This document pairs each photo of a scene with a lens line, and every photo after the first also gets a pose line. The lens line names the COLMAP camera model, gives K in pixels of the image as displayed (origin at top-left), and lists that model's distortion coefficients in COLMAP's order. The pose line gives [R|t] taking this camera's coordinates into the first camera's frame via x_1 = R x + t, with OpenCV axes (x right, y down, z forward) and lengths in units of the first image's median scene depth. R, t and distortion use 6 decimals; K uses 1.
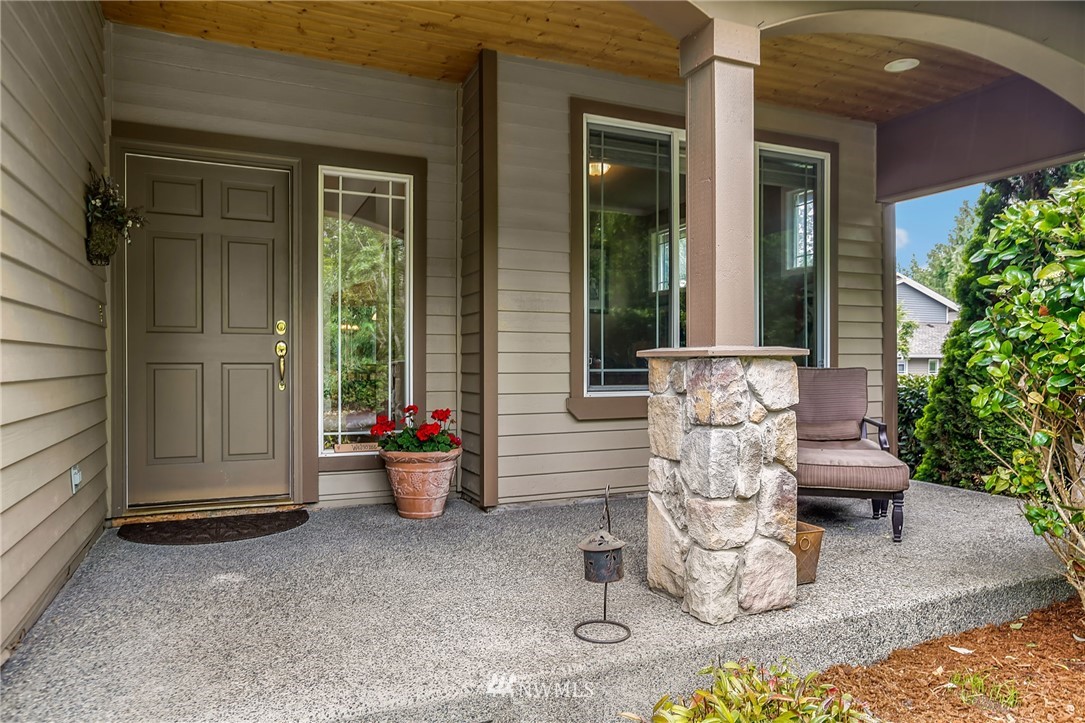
lens RADIAL K [[701.4, 0, 542.5], [0, 701.4, 361.5], [0, 0, 1]] dist [0.000317, 0.000061]
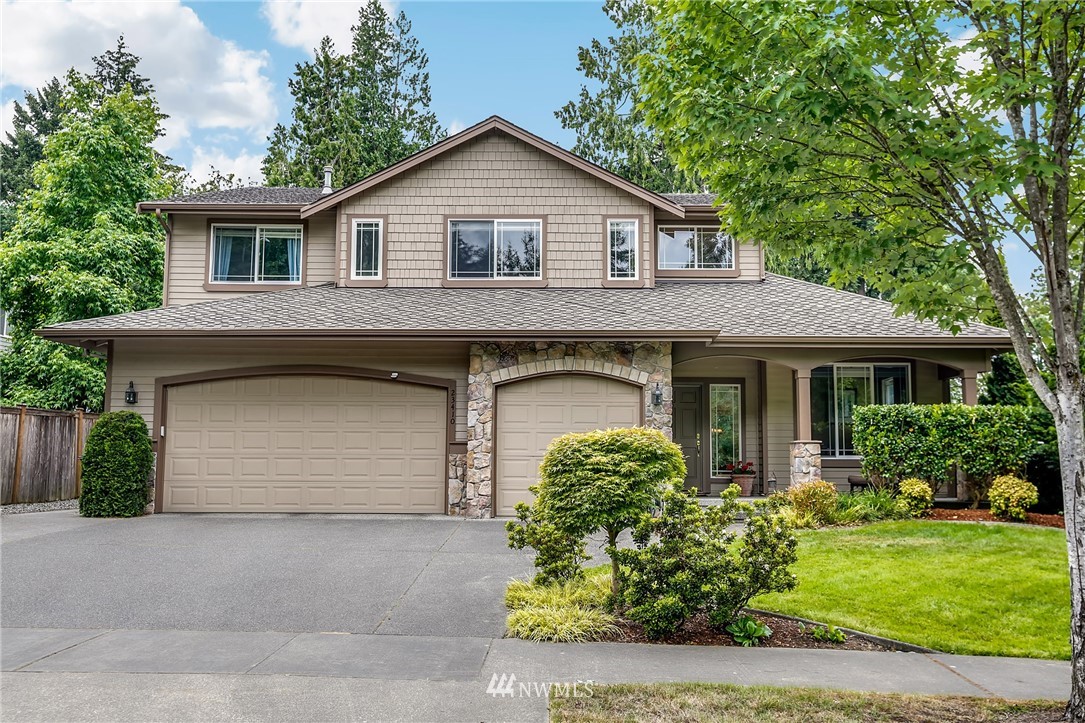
lens RADIAL K [[992.2, 0, 542.5], [0, 992.2, 361.5], [0, 0, 1]] dist [-0.018800, 0.186757]
pose [[0.906587, -0.041713, -0.419952, 0.877894], [-0.005794, 0.993779, -0.111219, 0.117705], [0.421979, 0.103263, 0.900706, -3.356988]]
